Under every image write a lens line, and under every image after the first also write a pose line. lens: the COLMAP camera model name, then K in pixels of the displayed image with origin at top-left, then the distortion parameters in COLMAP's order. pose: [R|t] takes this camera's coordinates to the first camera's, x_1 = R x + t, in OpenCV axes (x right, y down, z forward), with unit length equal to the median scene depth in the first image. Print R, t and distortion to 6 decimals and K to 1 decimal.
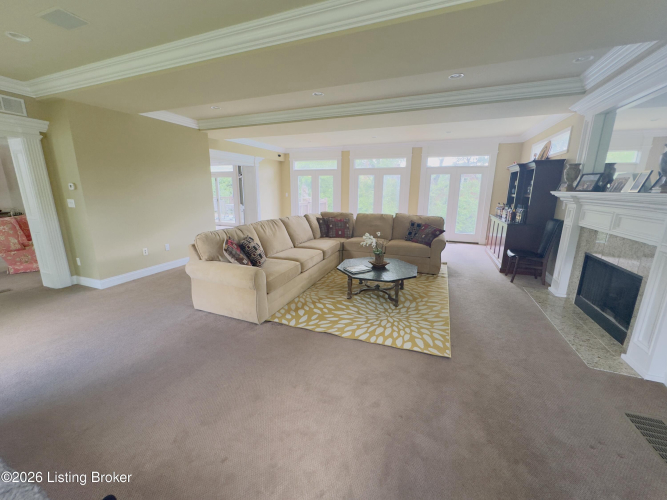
lens RADIAL K [[267.0, 0, 334.5], [0, 267.0, 249.4], [0, 0, 1]] dist [-0.004092, 0.000993]
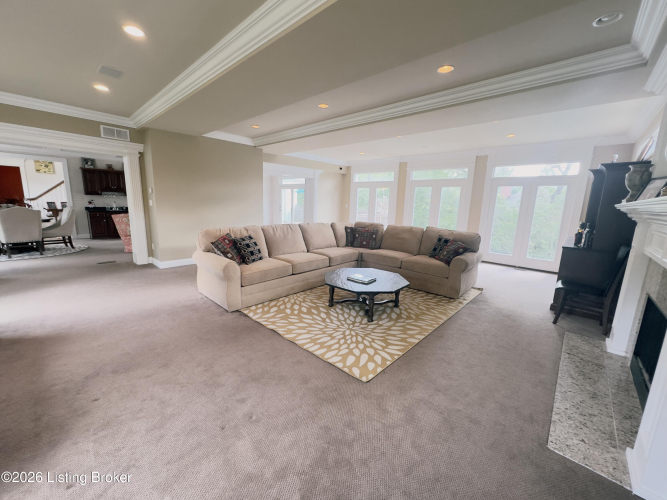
lens RADIAL K [[267.0, 0, 336.4], [0, 267.0, 249.9], [0, 0, 1]] dist [-0.004092, 0.000993]
pose [[0.931112, 0.088547, -0.353821, 0.374326], [-0.107340, 0.993648, -0.033803, 0.009379], [0.348581, 0.069453, 0.934702, 0.072745]]
